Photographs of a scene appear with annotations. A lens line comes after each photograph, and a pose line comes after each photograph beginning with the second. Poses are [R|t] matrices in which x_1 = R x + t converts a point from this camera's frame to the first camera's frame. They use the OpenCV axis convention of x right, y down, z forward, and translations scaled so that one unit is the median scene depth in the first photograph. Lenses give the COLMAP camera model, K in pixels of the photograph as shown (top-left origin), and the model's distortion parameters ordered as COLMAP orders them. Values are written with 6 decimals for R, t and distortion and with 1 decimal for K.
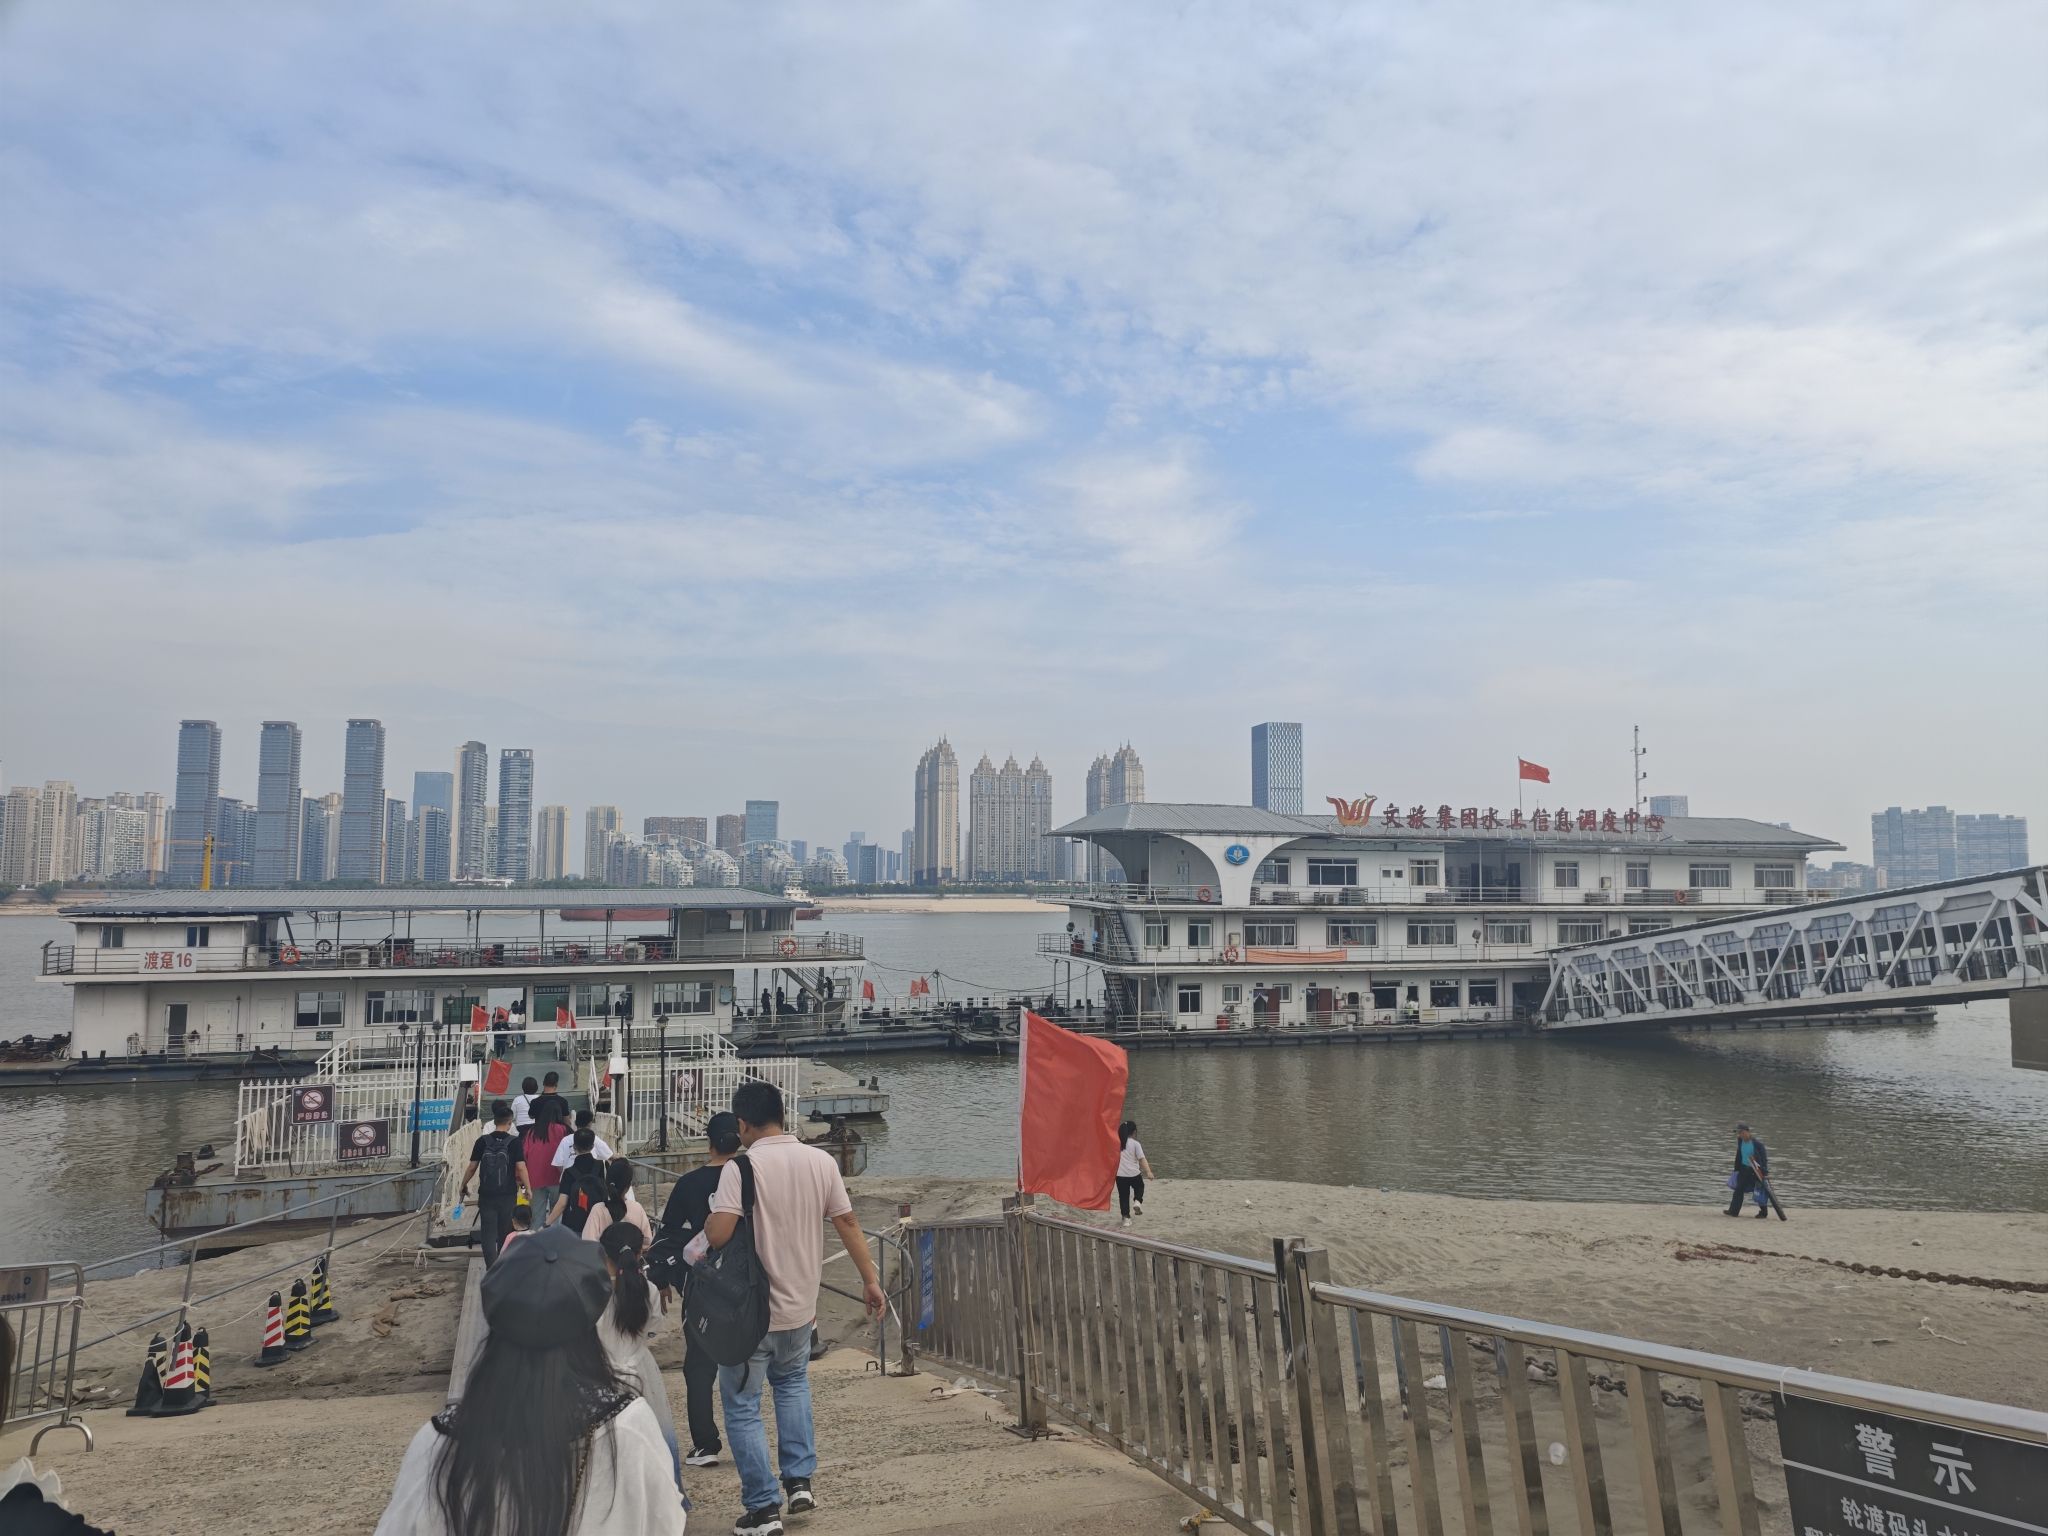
lens RADIAL K [[1348.2, 0, 1032.4], [0, 1348.2, 785.3], [0, 0, 1]] dist [0.033198, -0.038339]
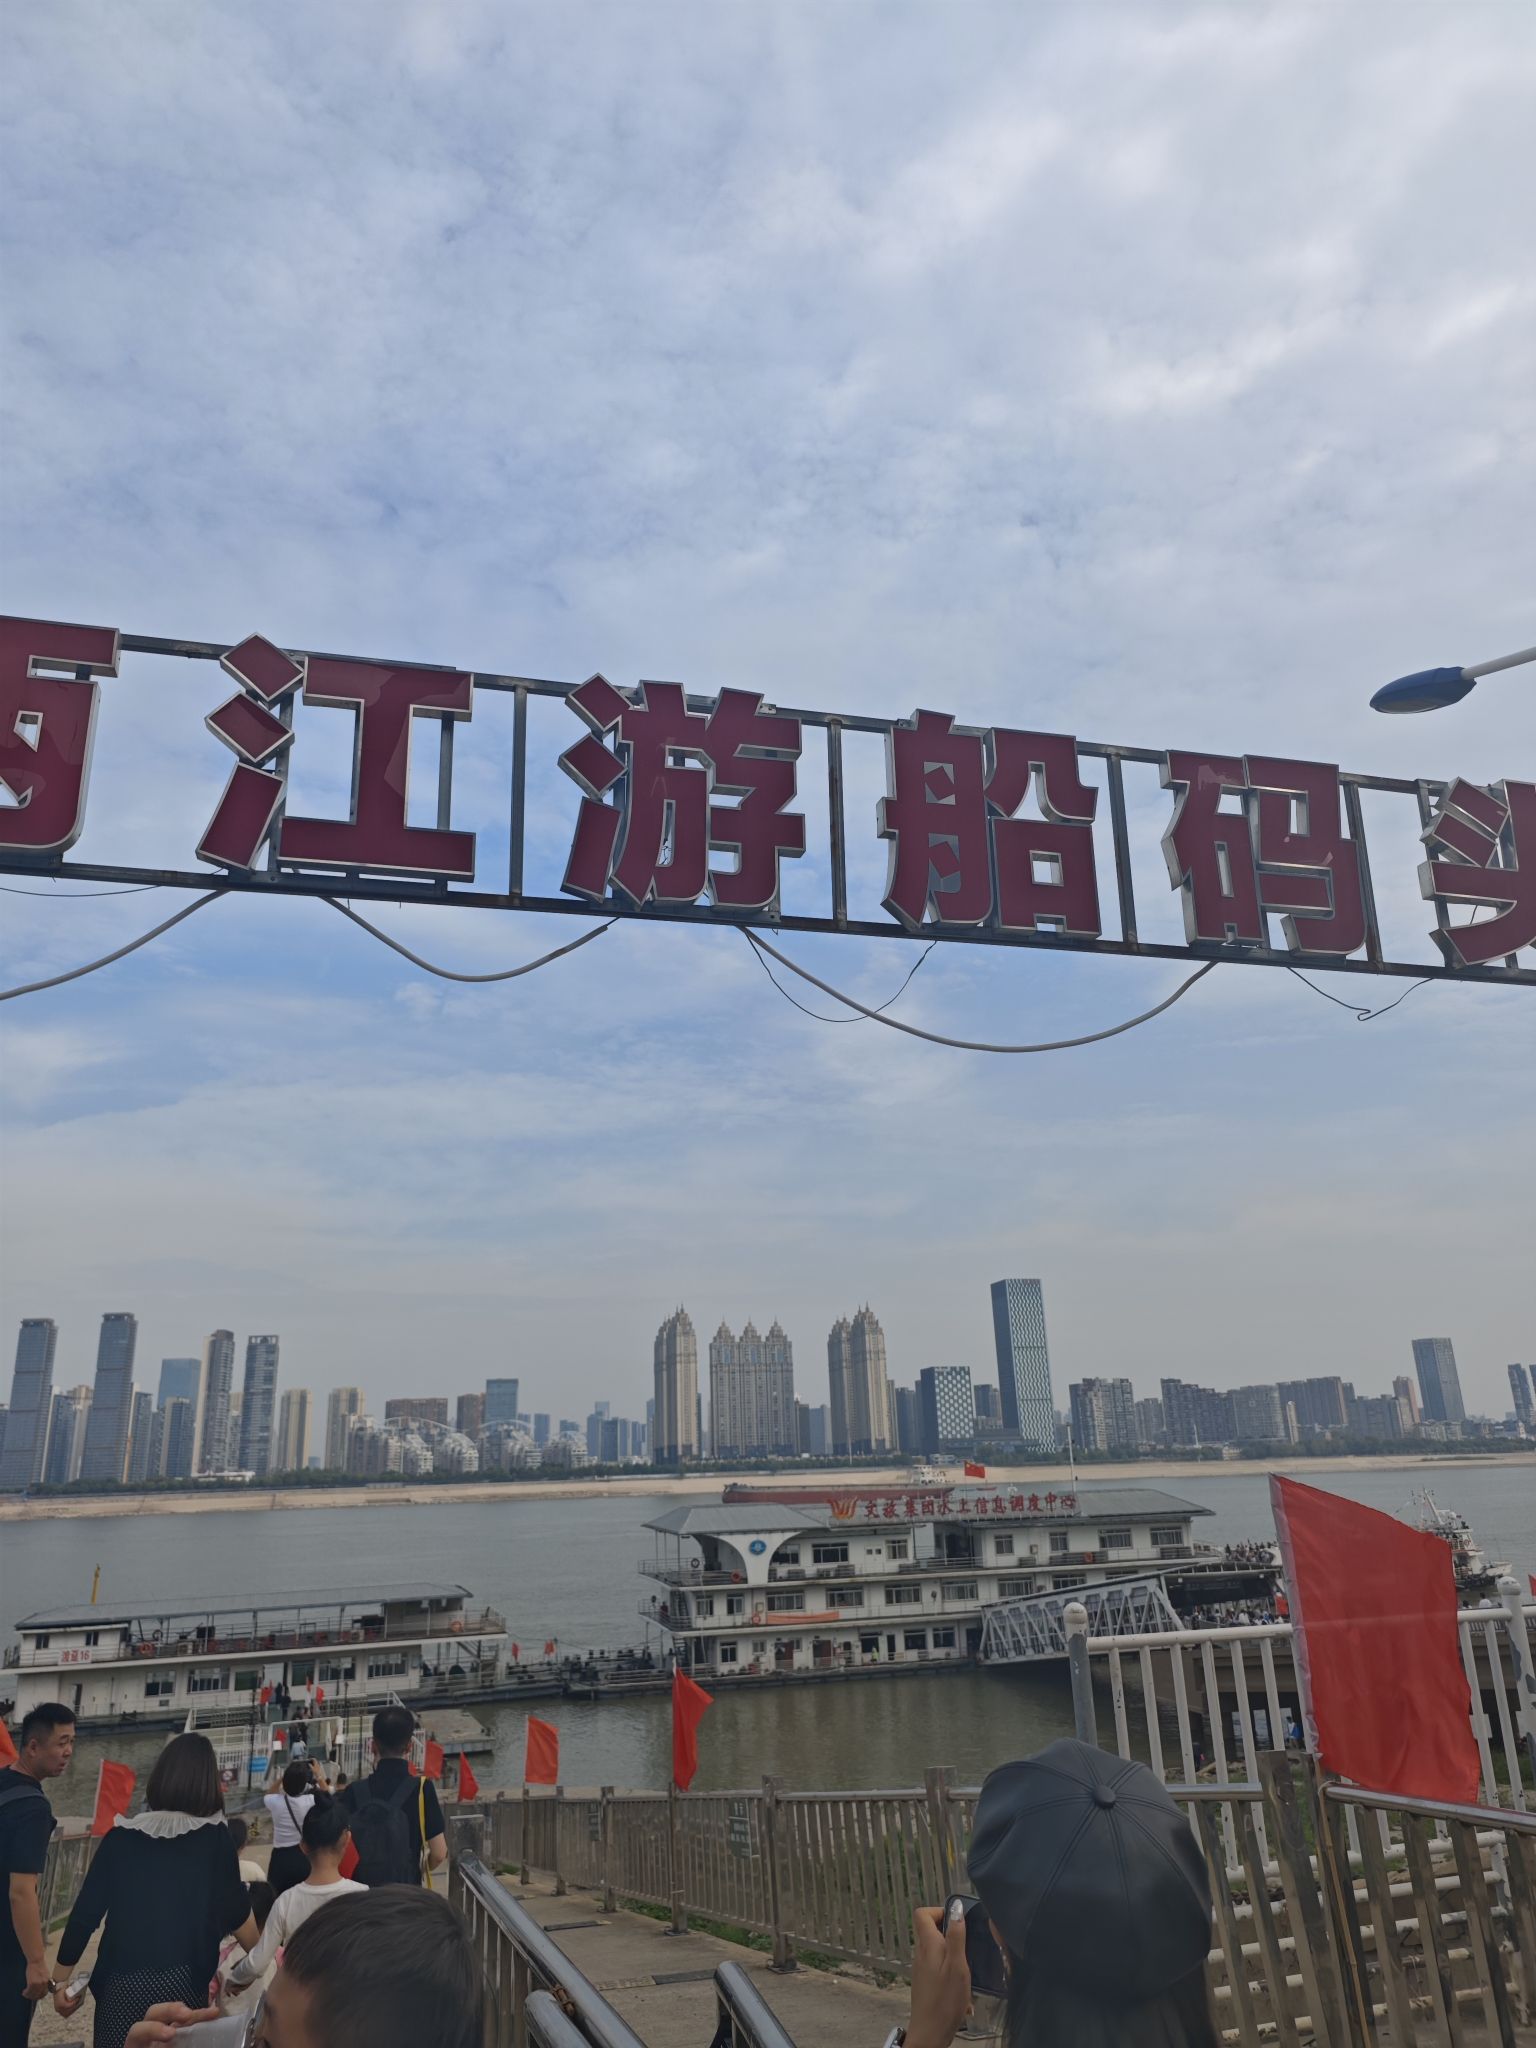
lens RADIAL K [[1348.2, 0, 731.3], [0, 1348.2, 1020.0], [0, 0, 1]] dist [0.033198, -0.038339]
pose [[0.998671, -0.042526, -0.029109, 0.190301], [0.034614, 0.971986, -0.232477, -0.168585], [0.038180, 0.231161, 0.972166, -0.598577]]
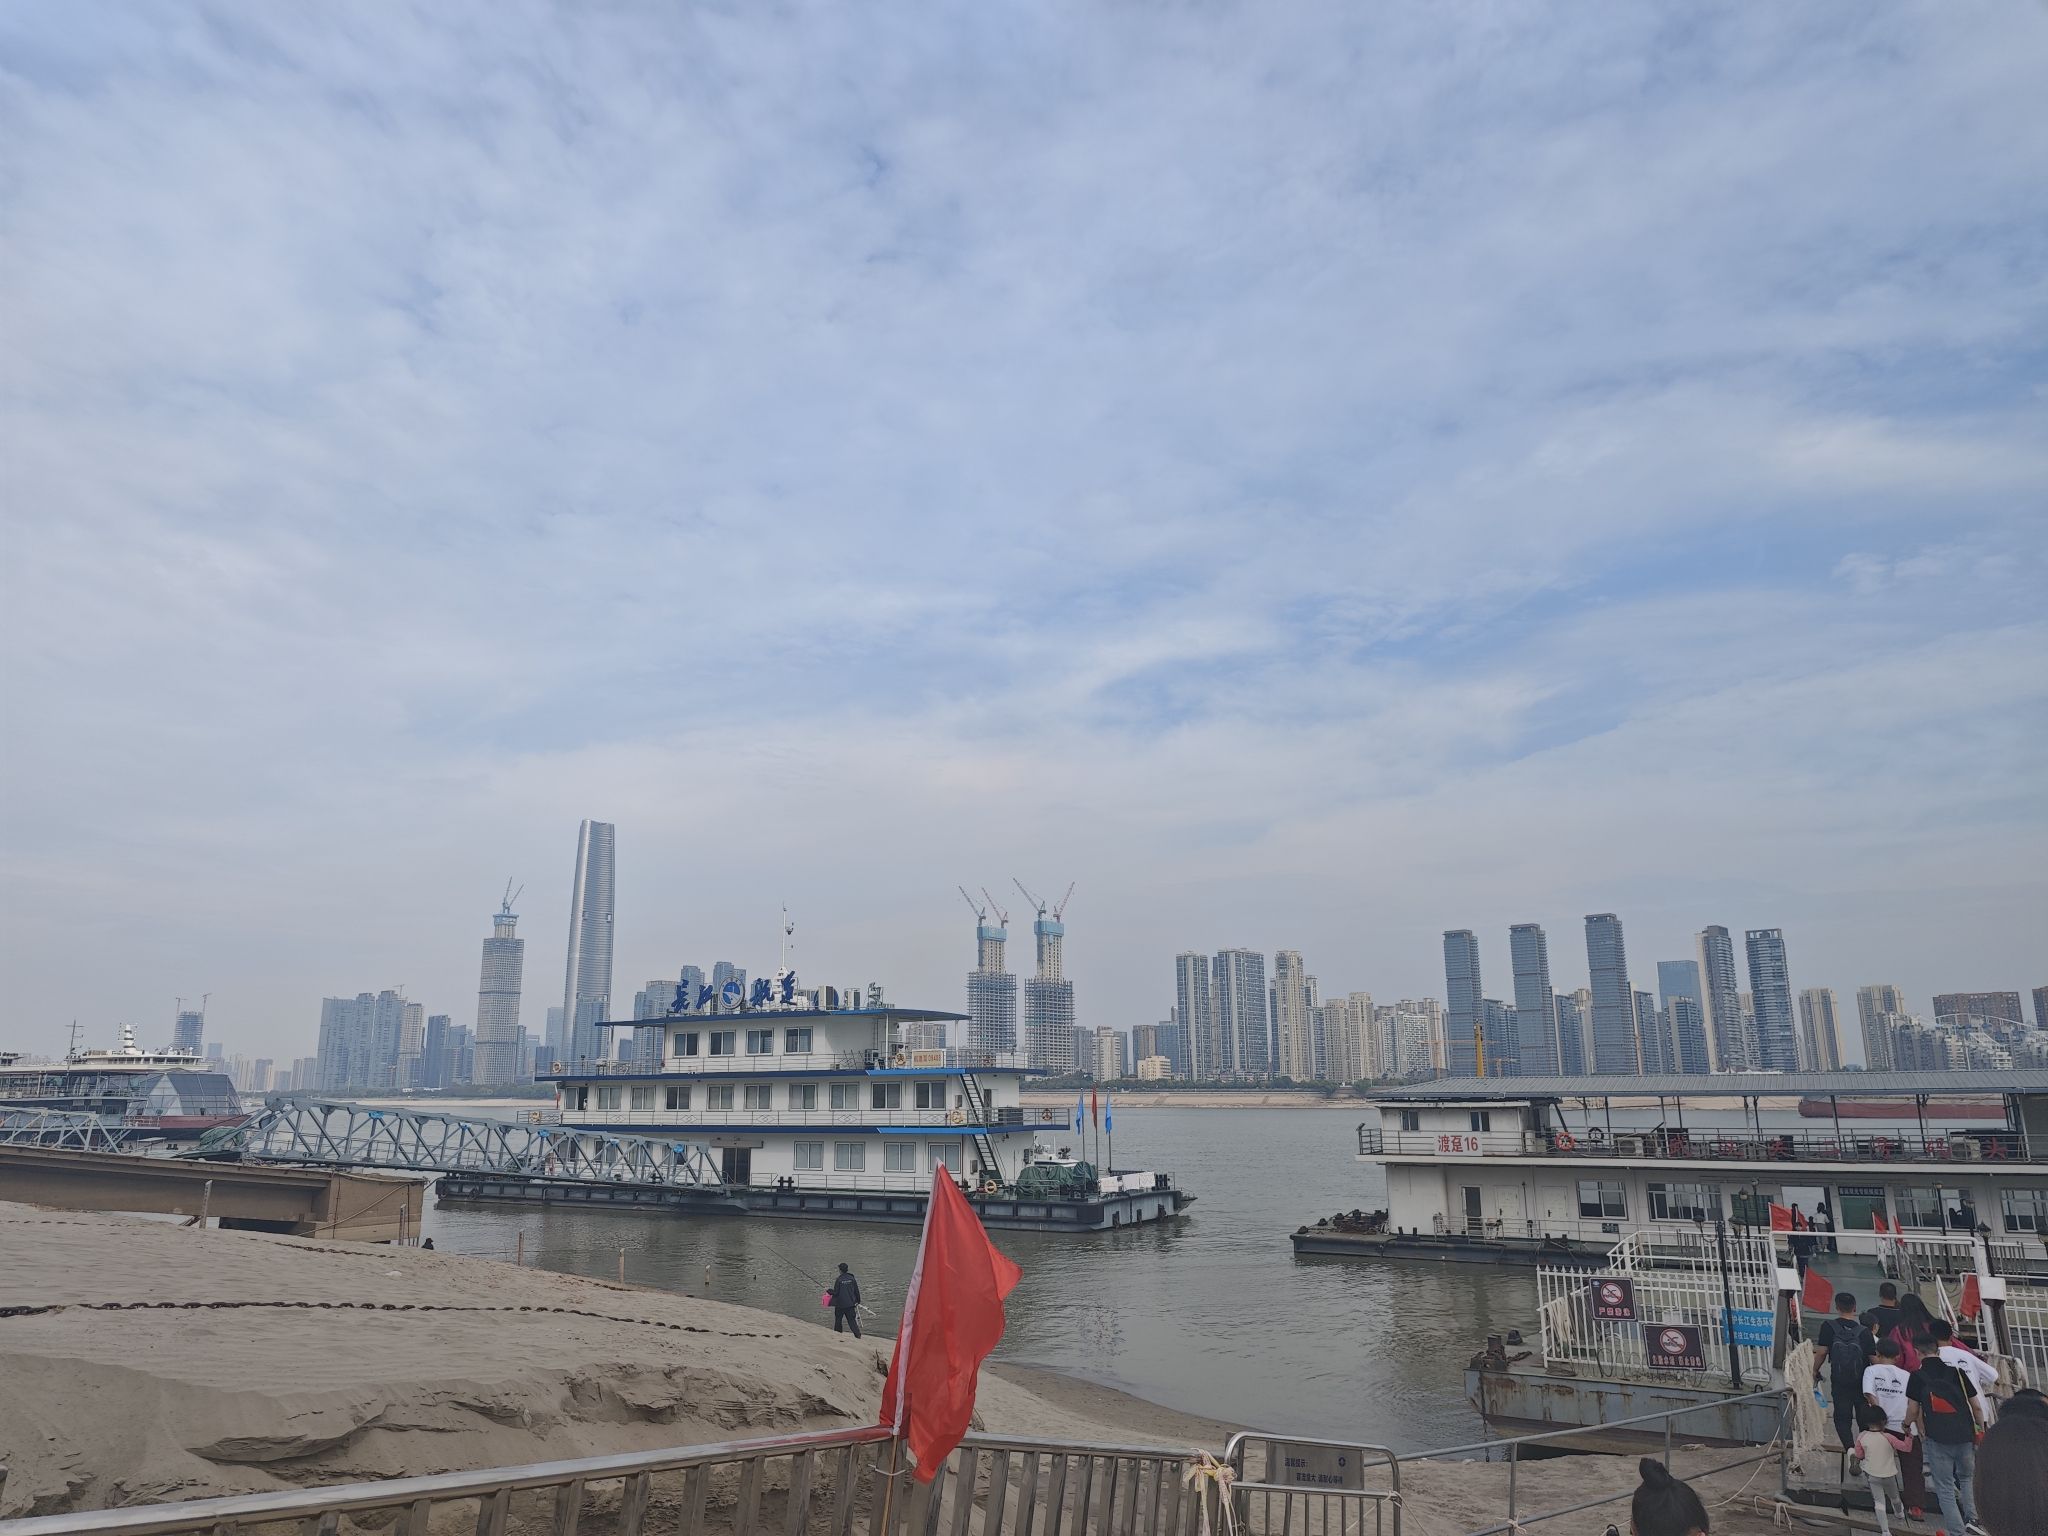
lens RADIAL K [[1344.6, 0, 1024.2], [0, 1344.6, 795.0], [0, 0, 1]] dist [0.042421, -0.046269]
pose [[0.648123, -0.169486, -0.742436, -0.018078], [0.069114, 0.983987, -0.164294, 0.008475], [0.758393, 0.055170, 0.649458, 0.030234]]
